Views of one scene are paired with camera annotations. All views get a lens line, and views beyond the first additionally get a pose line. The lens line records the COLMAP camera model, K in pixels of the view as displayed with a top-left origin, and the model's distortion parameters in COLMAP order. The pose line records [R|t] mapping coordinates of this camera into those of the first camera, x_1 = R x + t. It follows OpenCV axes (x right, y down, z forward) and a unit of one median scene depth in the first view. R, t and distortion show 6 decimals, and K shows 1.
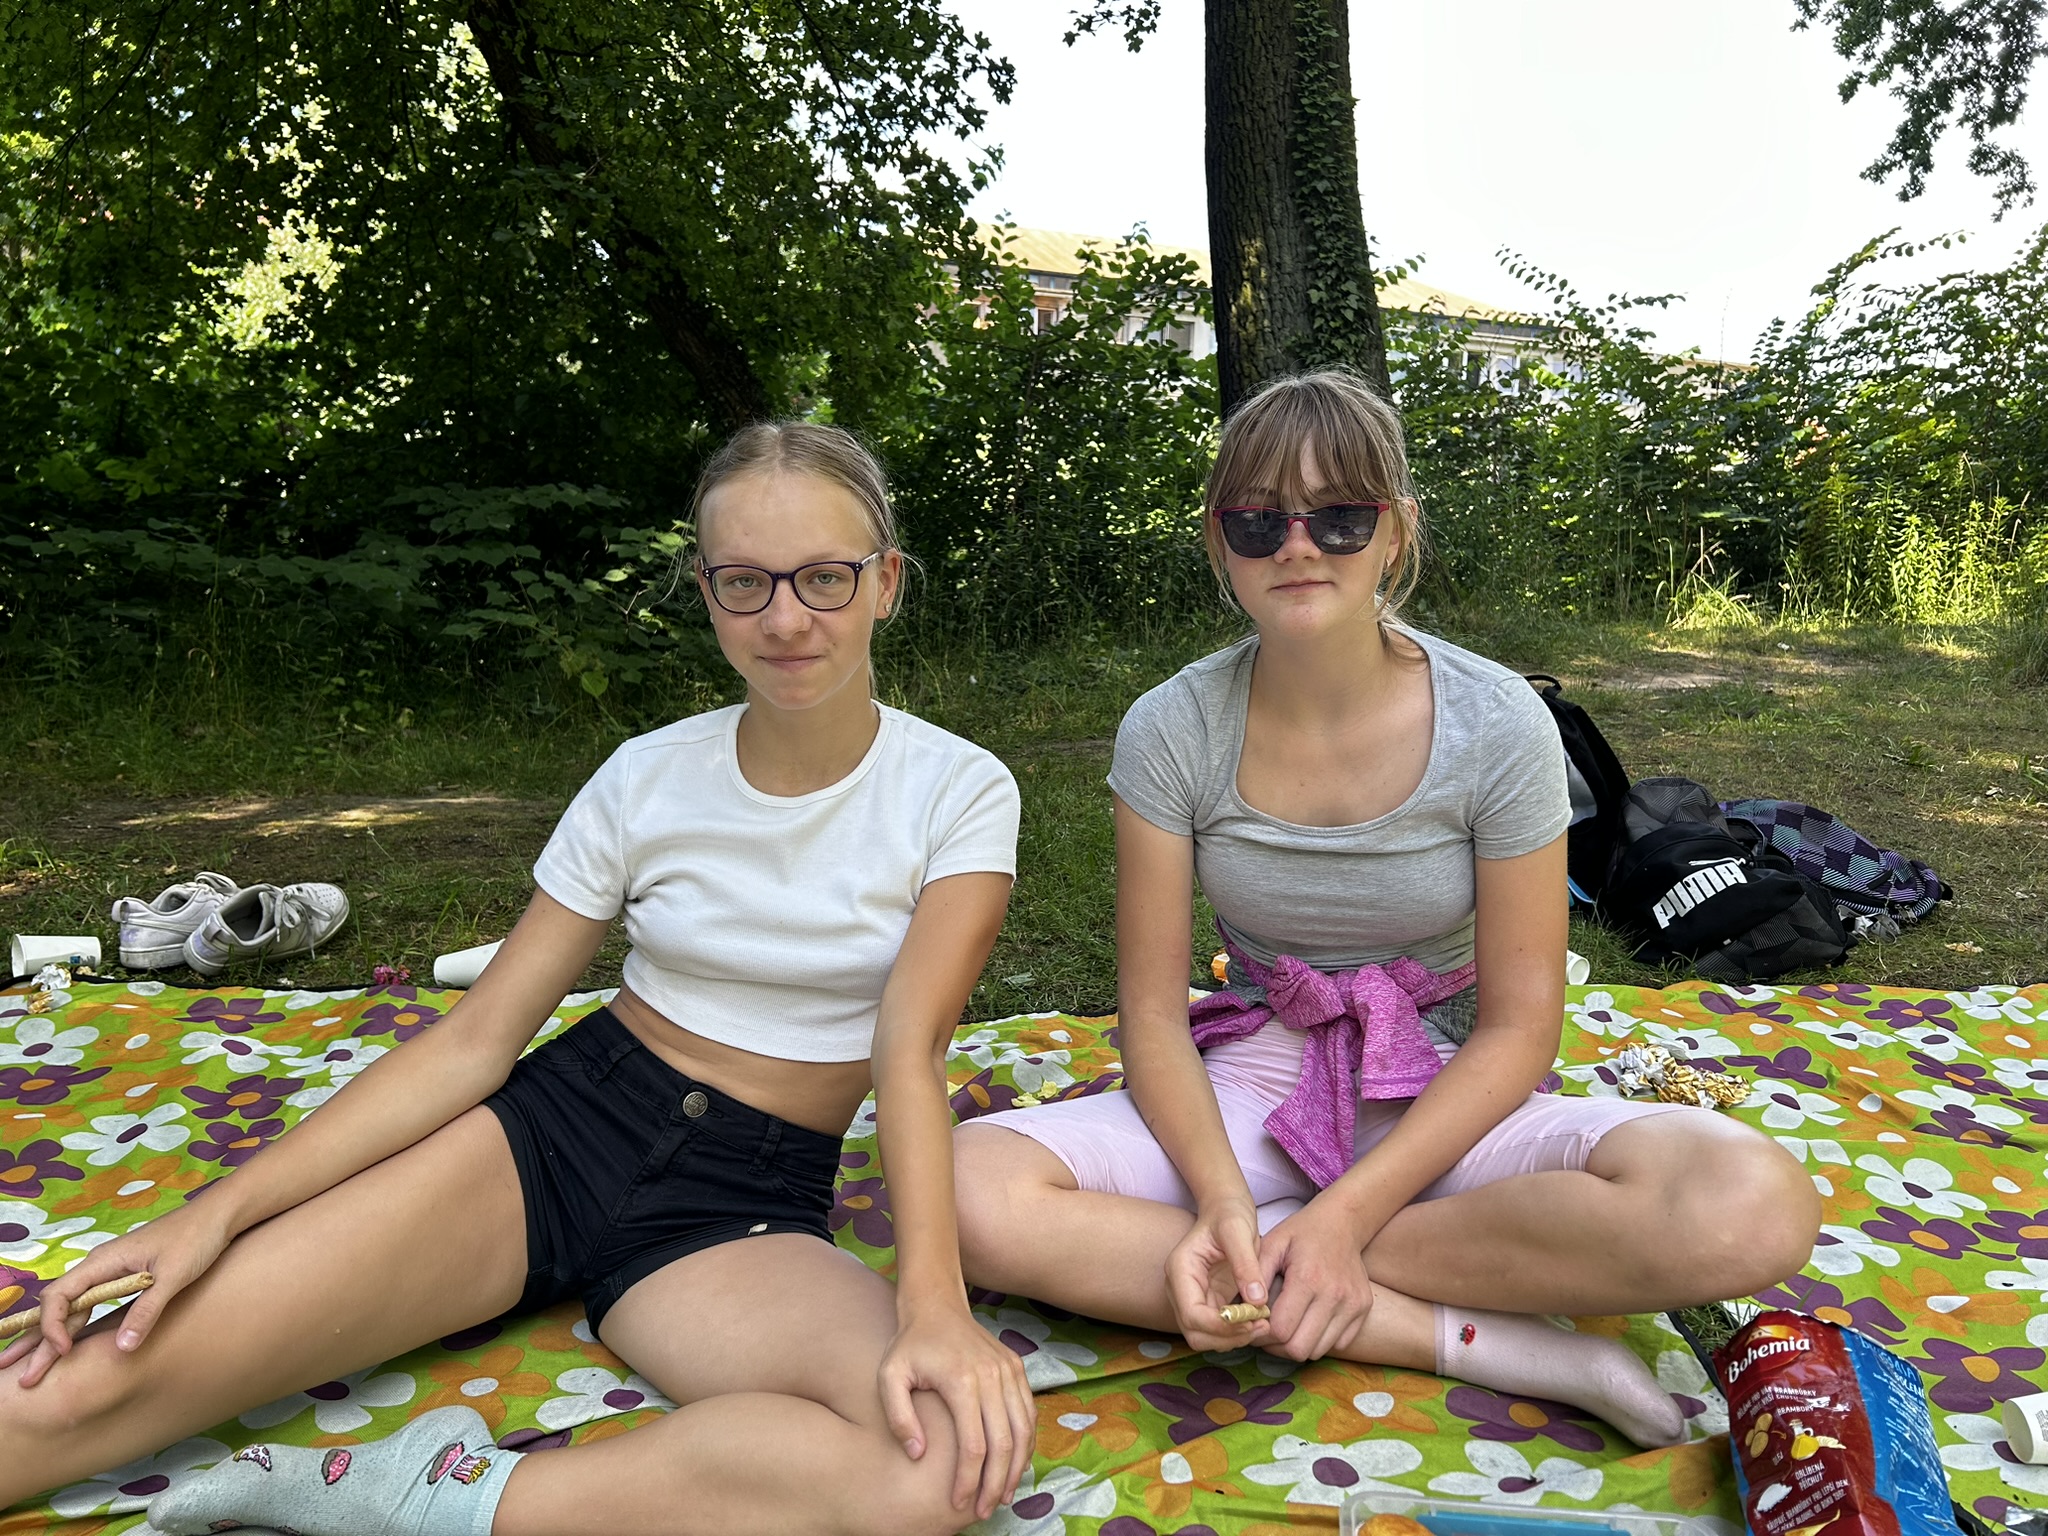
lens RADIAL K [[1553.1, 0, 1026.5], [0, 1553.1, 762.3], [0, 0, 1]] dist [0.001841, -0.019481]
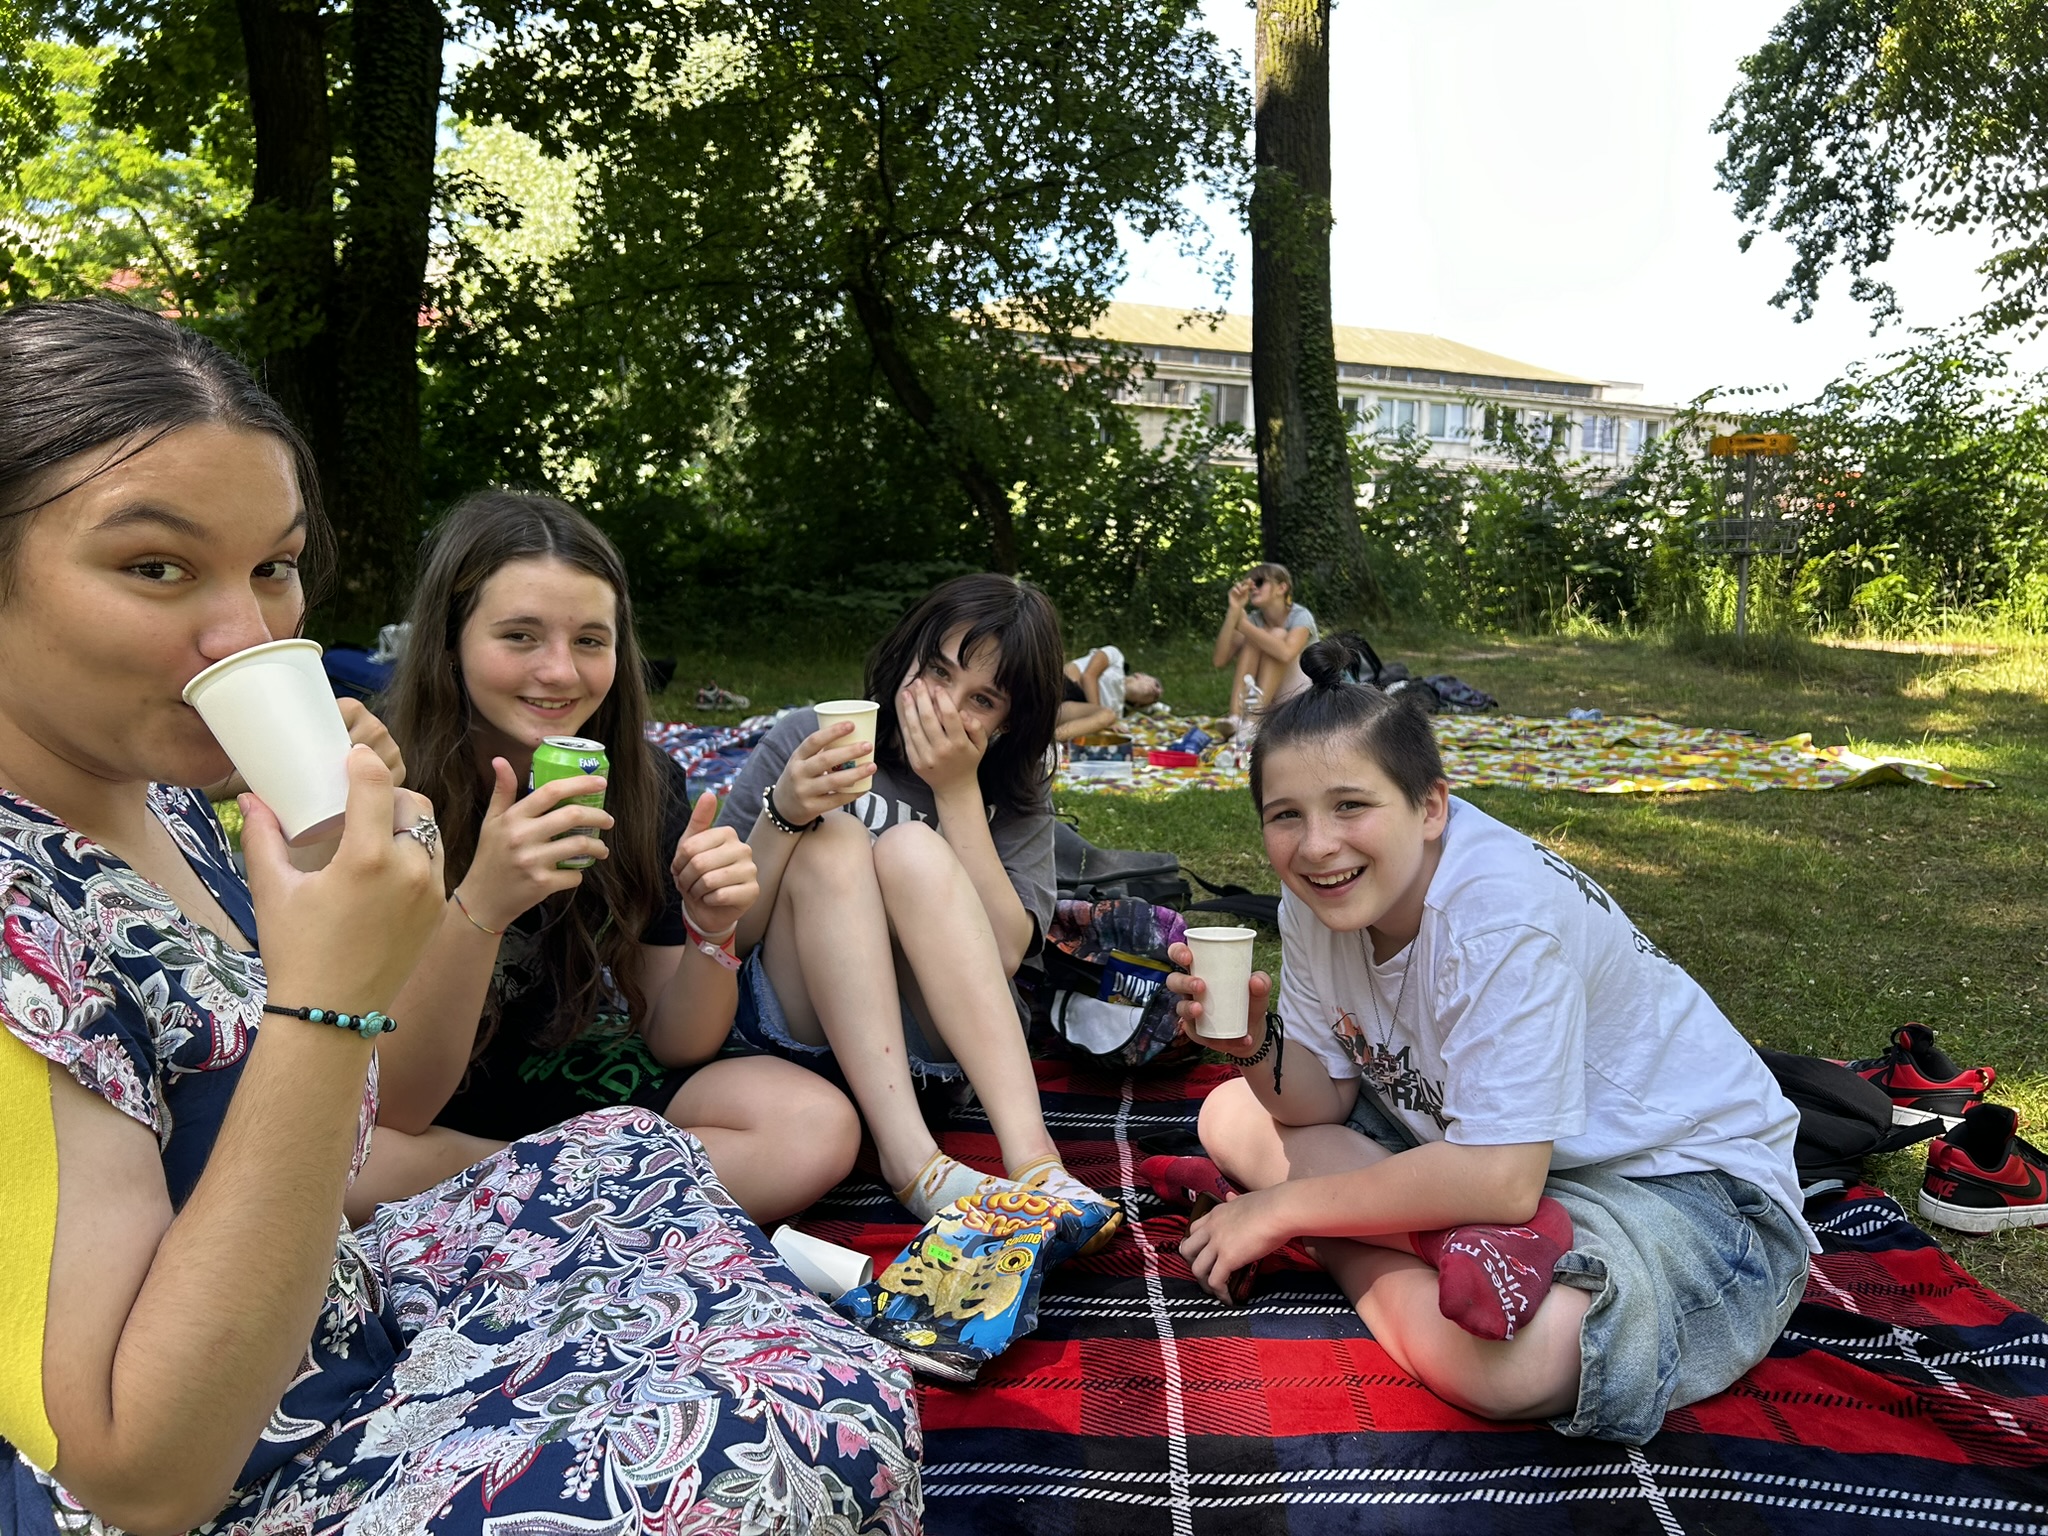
lens RADIAL K [[1553.1, 0, 1022.0], [0, 1553.1, 773.8], [0, 0, 1]] dist [0.001841, -0.019481]
pose [[0.999183, -0.000094, -0.040426, -0.030524], [-0.000811, 0.999749, -0.022371, 0.045219], [0.040418, 0.022386, 0.998932, -0.318789]]
